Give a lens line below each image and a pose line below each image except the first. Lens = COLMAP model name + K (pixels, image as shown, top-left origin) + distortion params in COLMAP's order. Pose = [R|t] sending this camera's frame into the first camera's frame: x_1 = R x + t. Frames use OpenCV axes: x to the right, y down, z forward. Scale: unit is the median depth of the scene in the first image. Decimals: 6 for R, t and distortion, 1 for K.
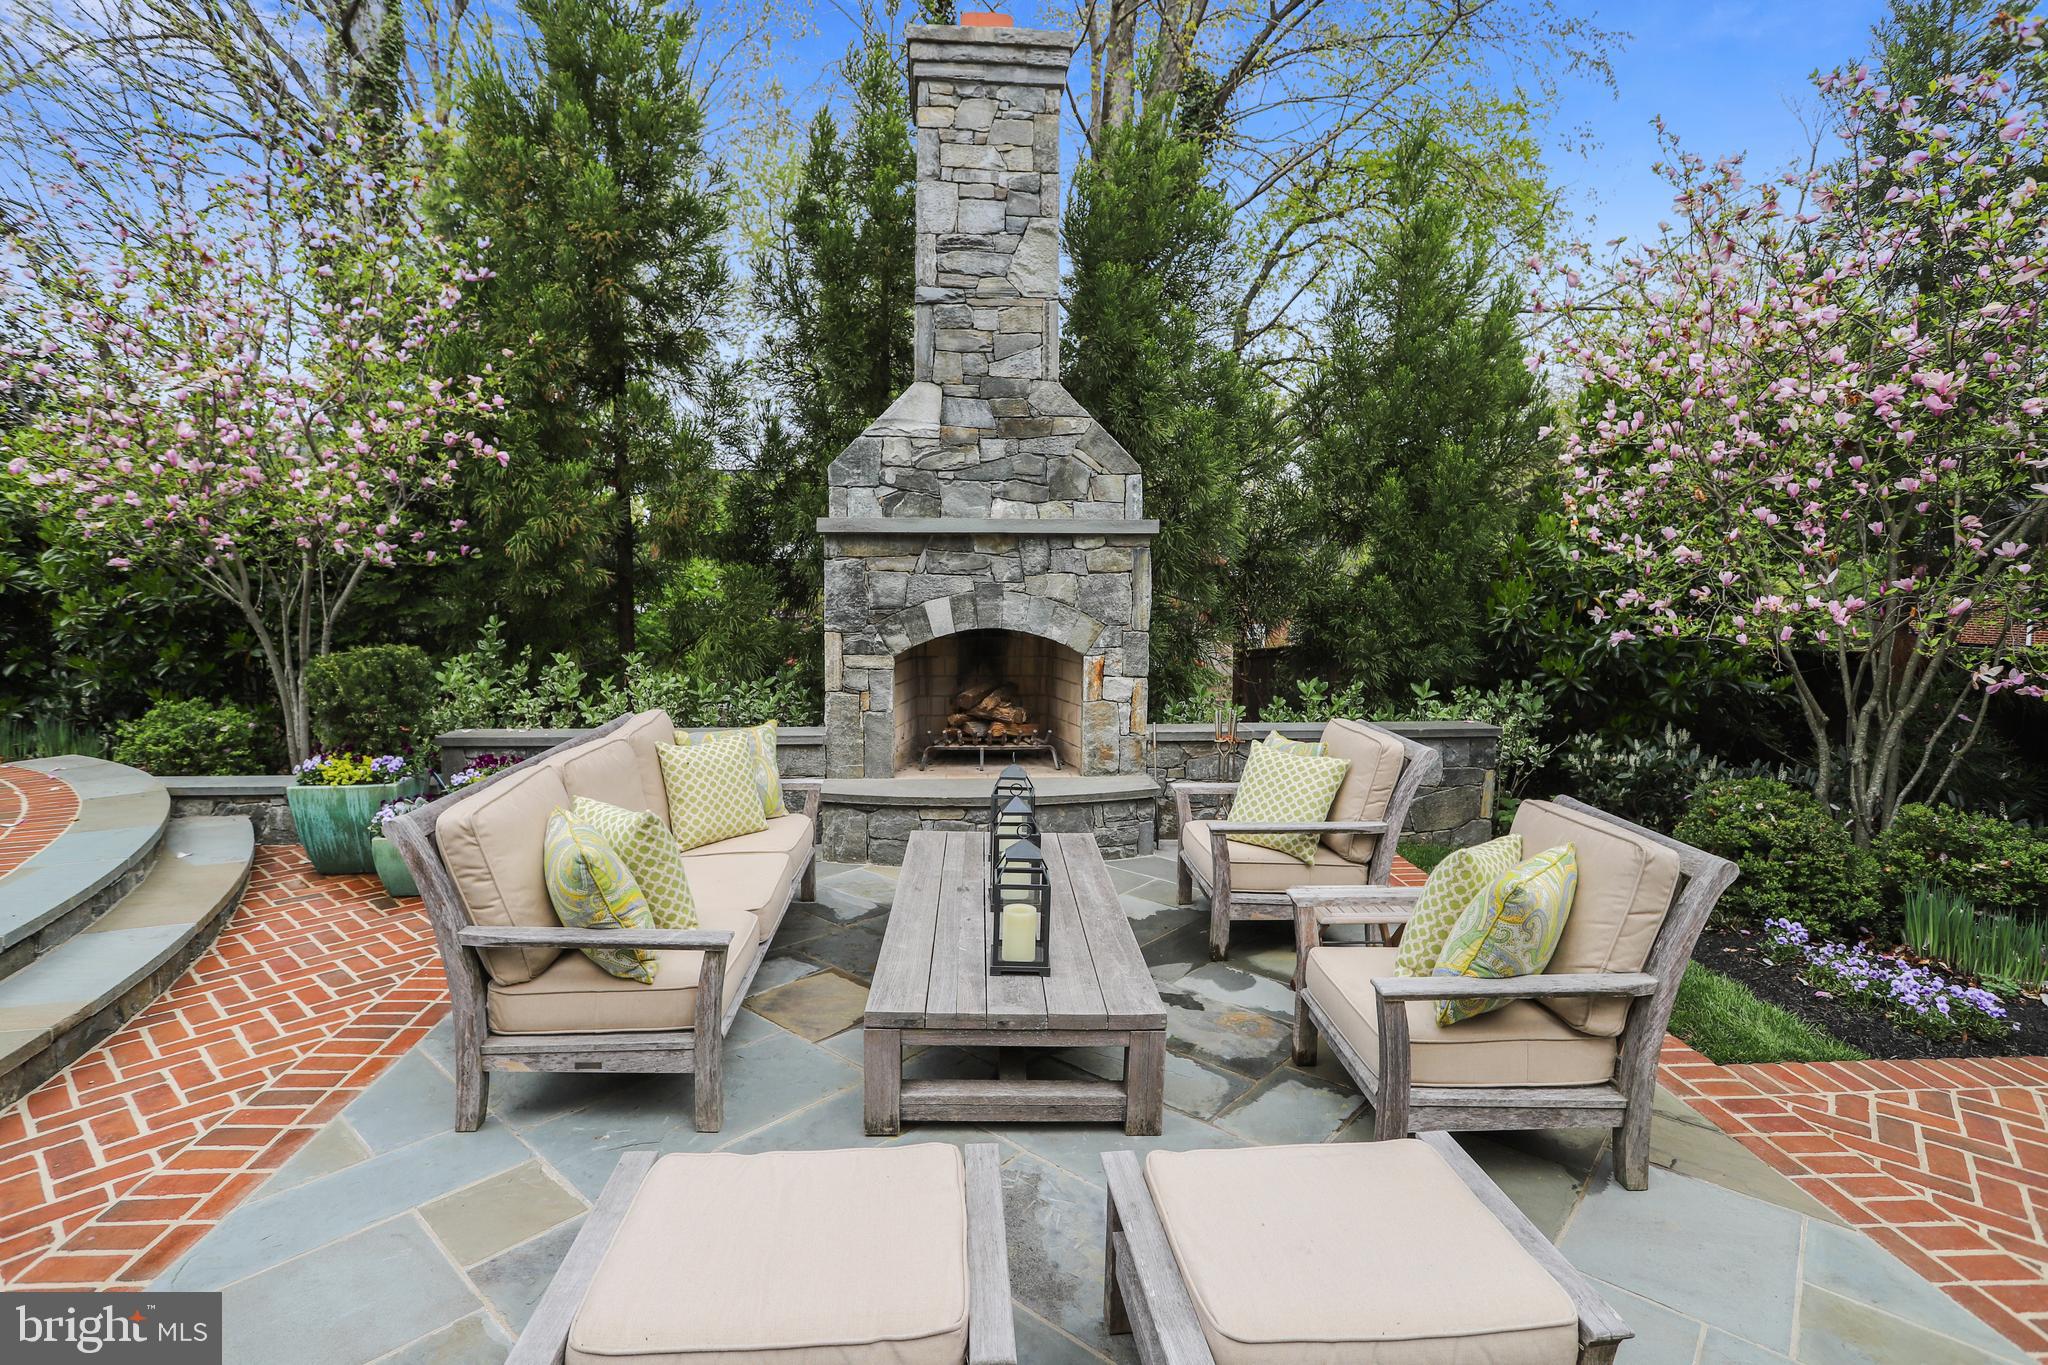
lens RADIAL K [[996.9, 0, 1034.2], [0, 996.9, 675.4], [0, 0, 1]] dist [-0.041872, 0.002101]
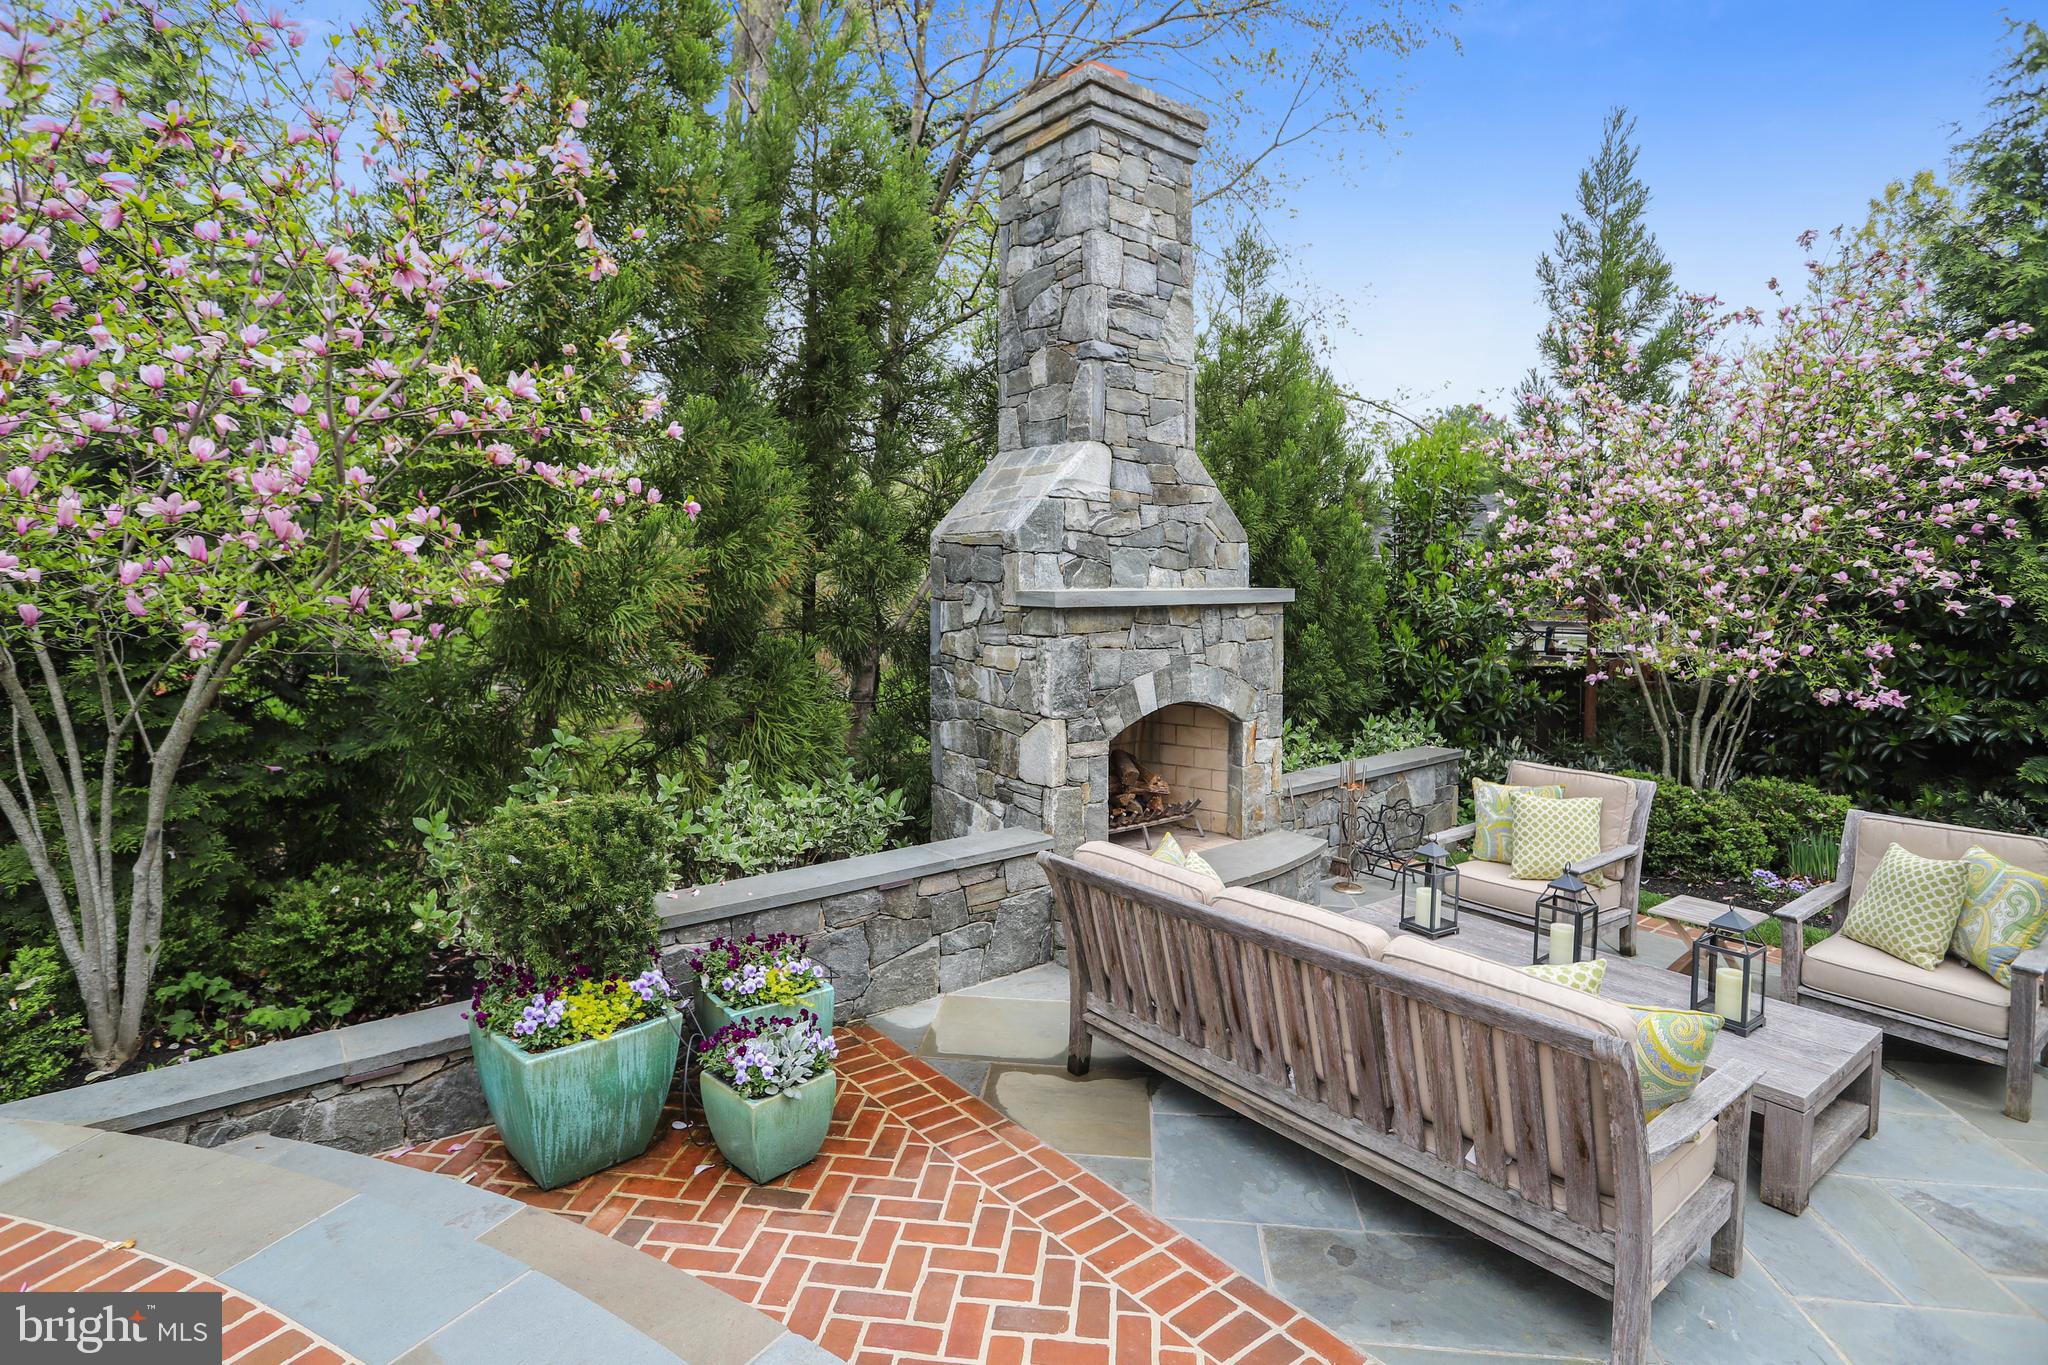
lens RADIAL K [[996.9, 0, 1064.3], [0, 996.9, 642.7], [0, 0, 1]] dist [-0.041872, 0.002101]
pose [[0.831943, -0.036864, 0.553636, -0.665809], [0.062697, 0.997646, -0.027787, -0.084263], [-0.551308, 0.057828, 0.832295, 0.252664]]
